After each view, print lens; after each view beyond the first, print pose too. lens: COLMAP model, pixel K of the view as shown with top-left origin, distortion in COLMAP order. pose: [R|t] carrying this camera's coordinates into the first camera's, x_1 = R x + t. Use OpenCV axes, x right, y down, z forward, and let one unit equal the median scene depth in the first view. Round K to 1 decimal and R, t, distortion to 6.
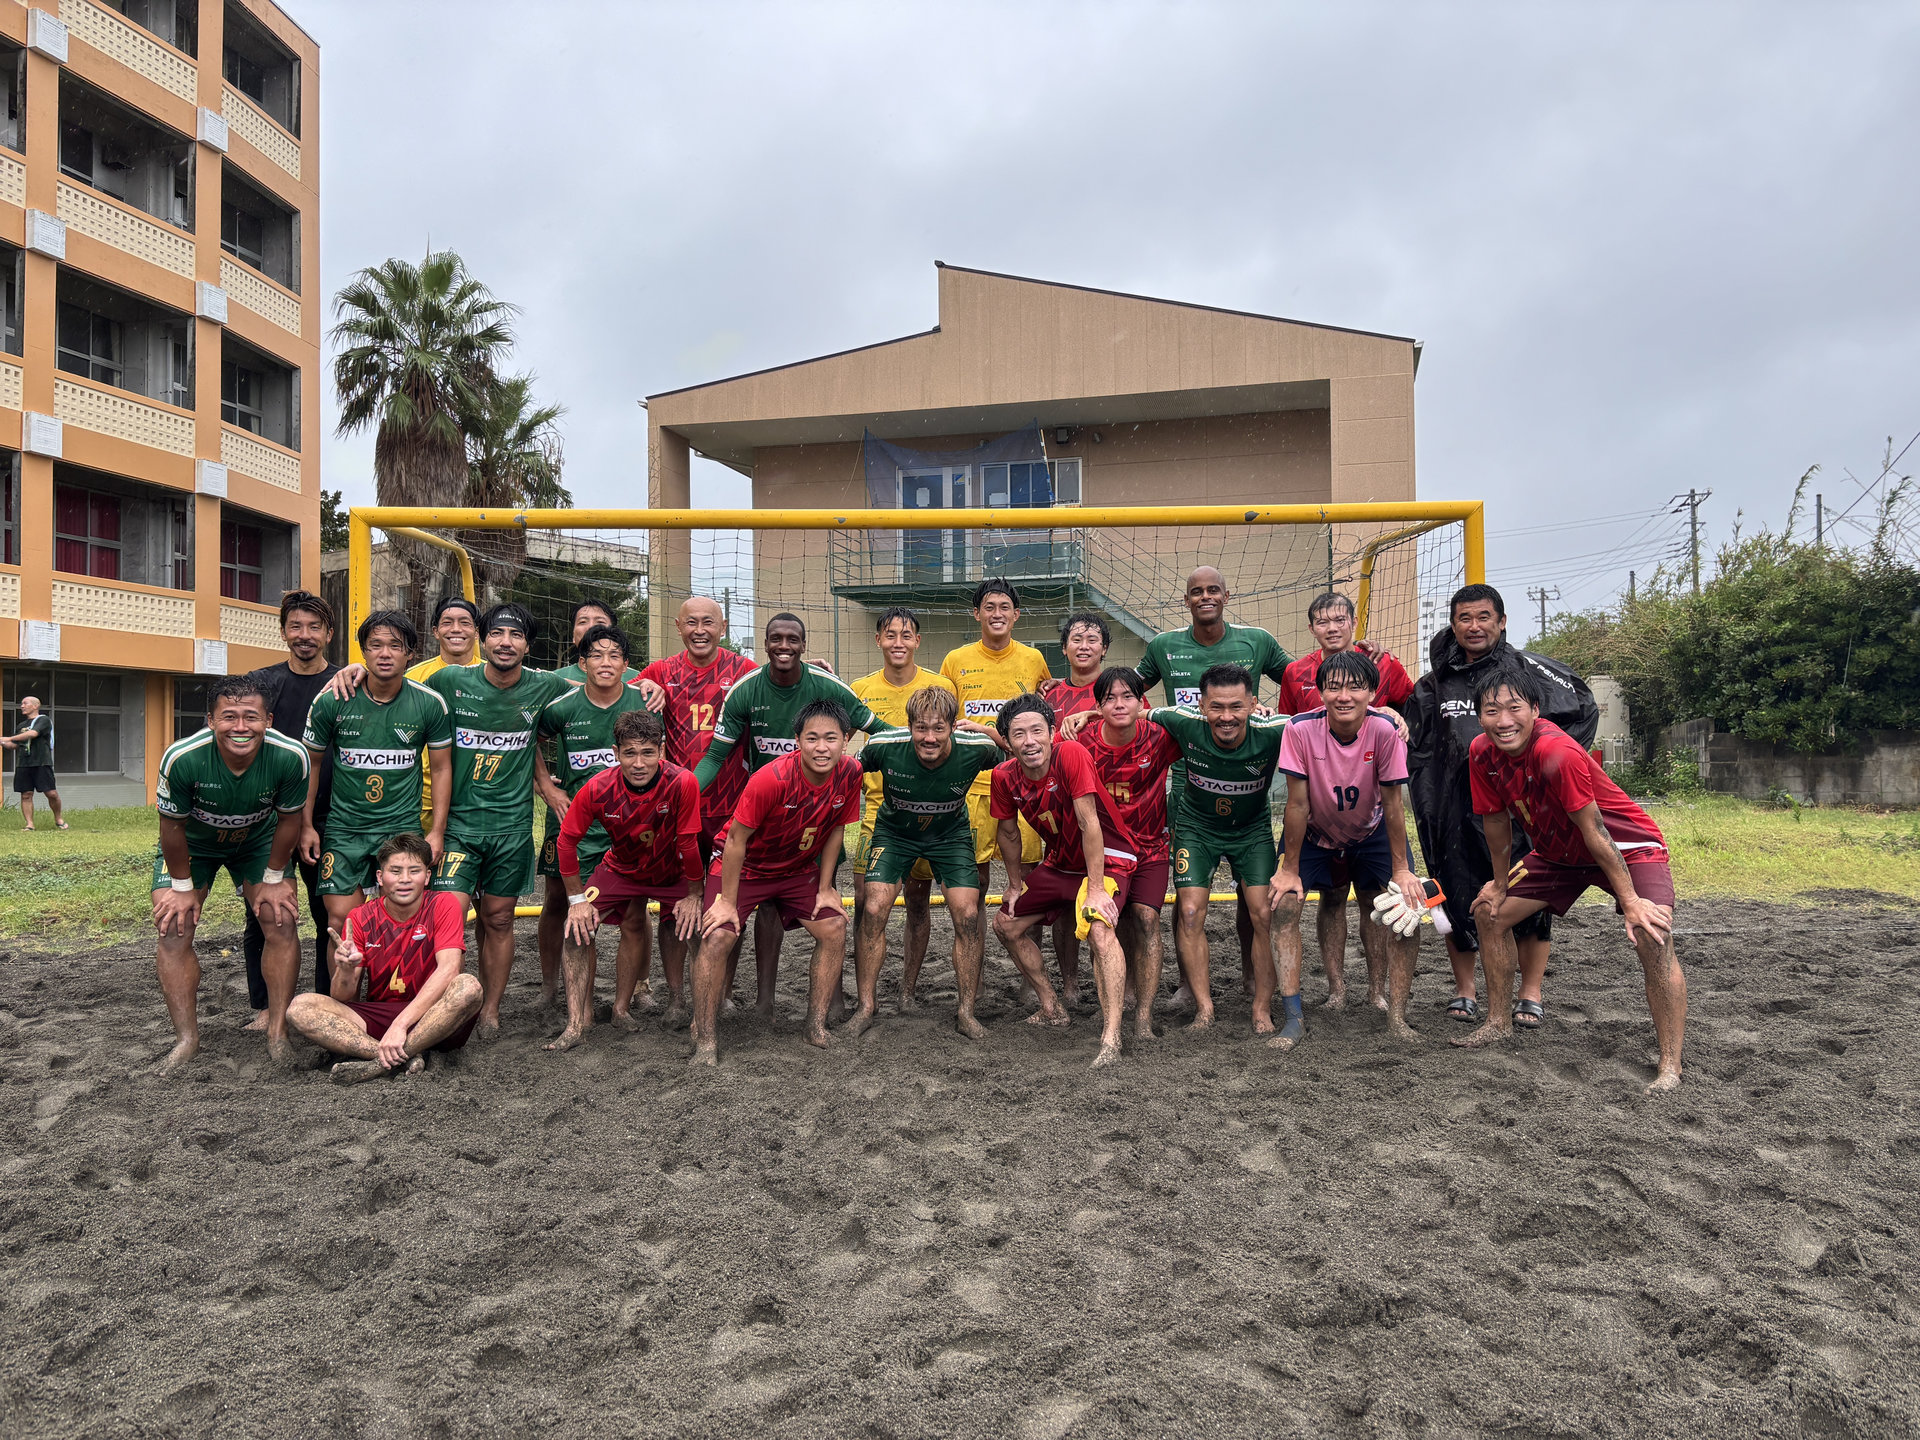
lens RADIAL K [[1463.7, 0, 950.1], [0, 1463.7, 714.0], [0, 0, 1]] dist [0.029849, -0.035828]
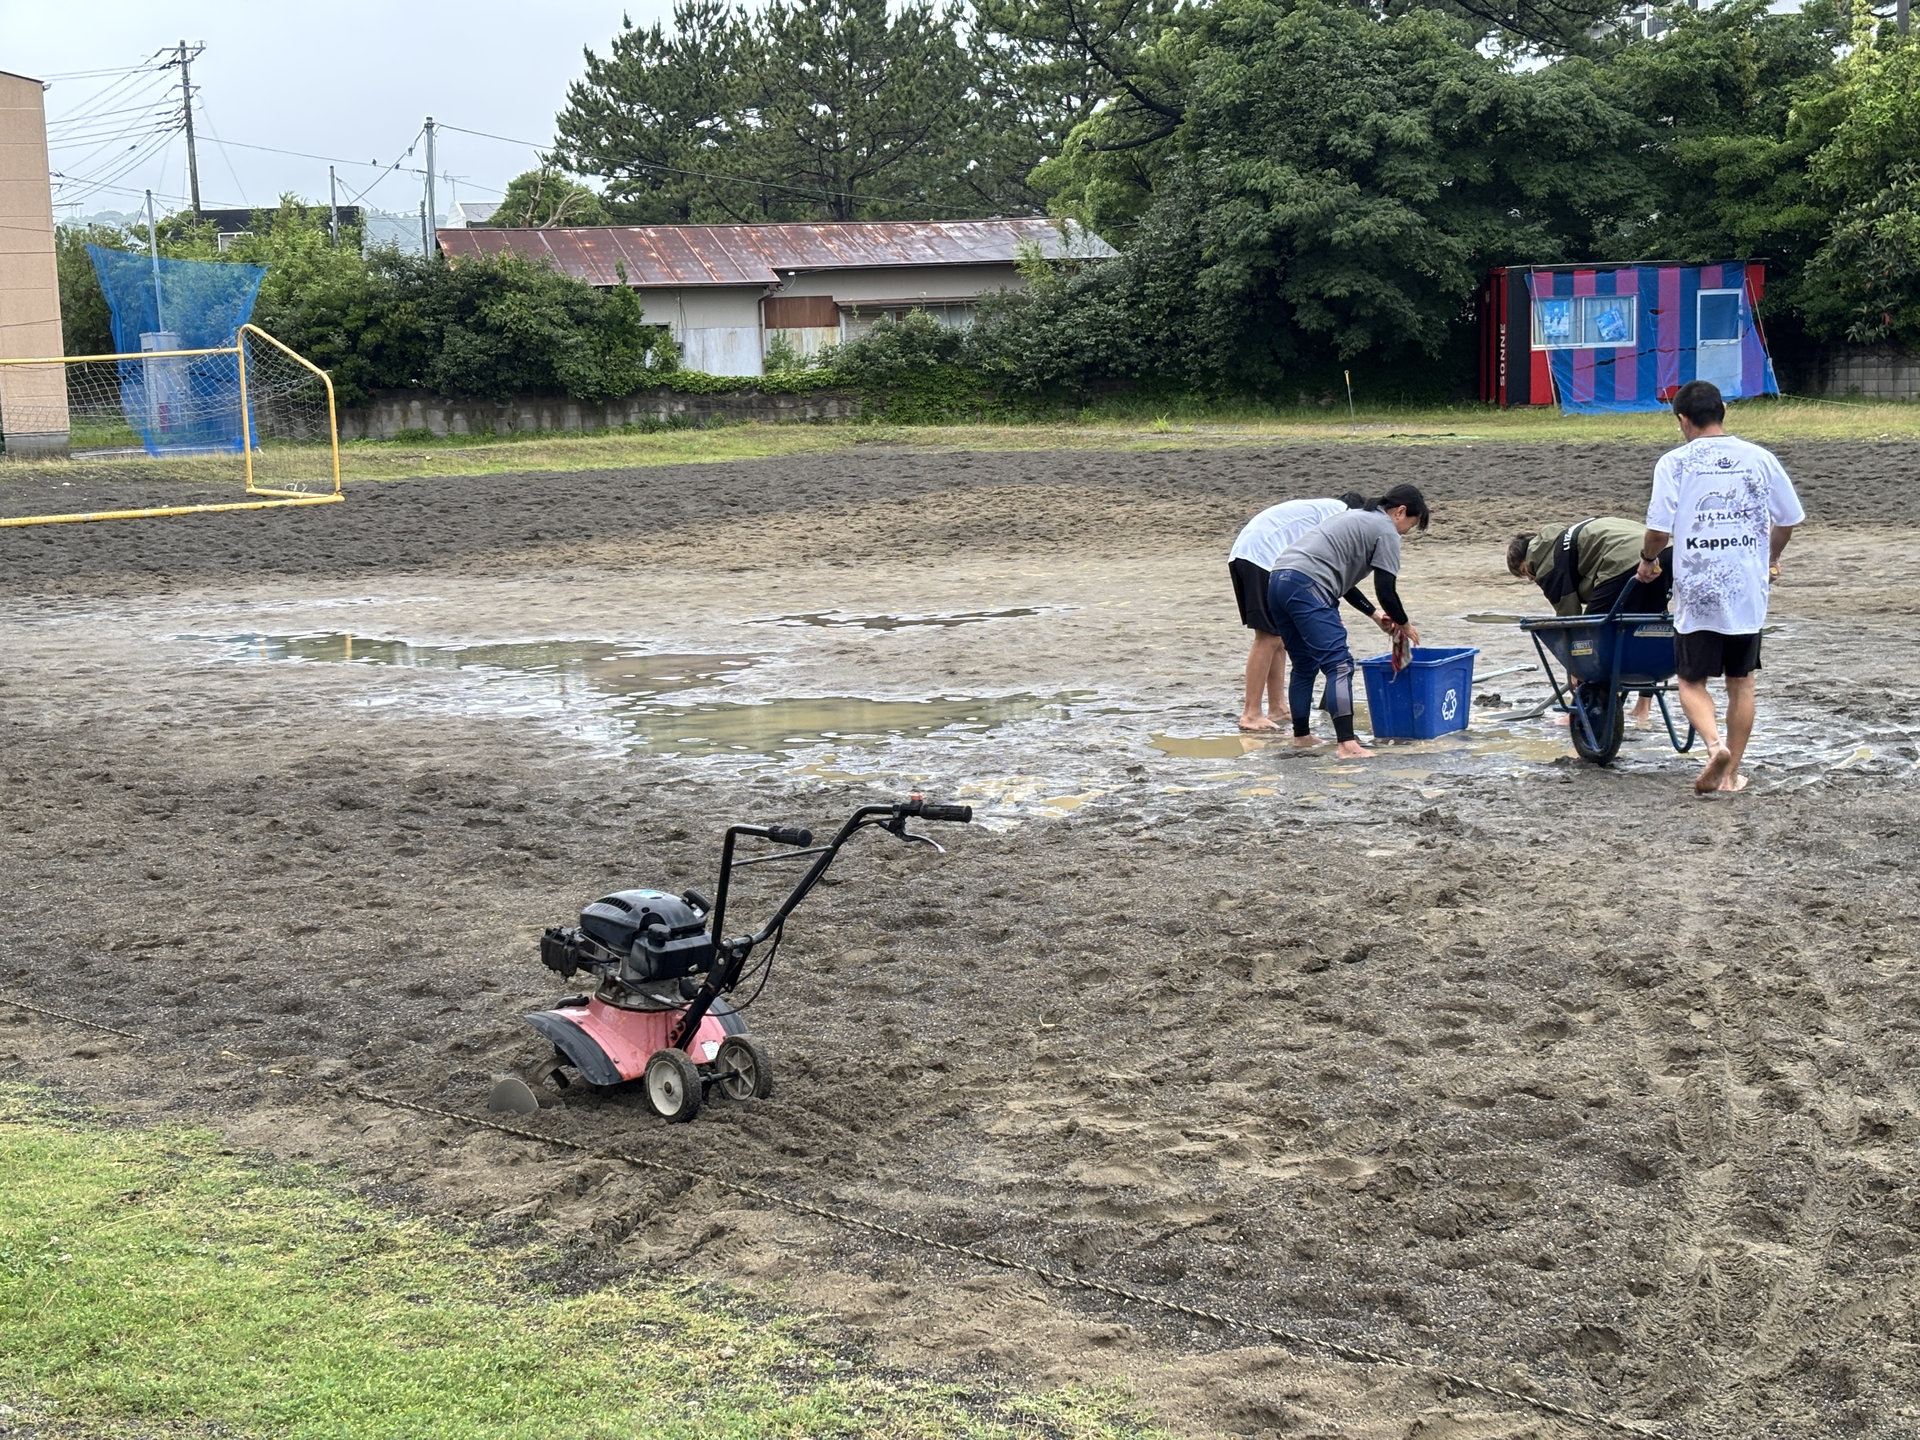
lens RADIAL K [[2937.4, 0, 961.4], [0, 2937.4, 717.2], [0, 0, 1]] dist [0.106950, 0.000000]
pose [[0.737491, -0.103594, 0.667365, -0.548291], [0.004109, 0.988835, 0.148955, -0.057915], [-0.675345, -0.107111, 0.729683, -0.917677]]
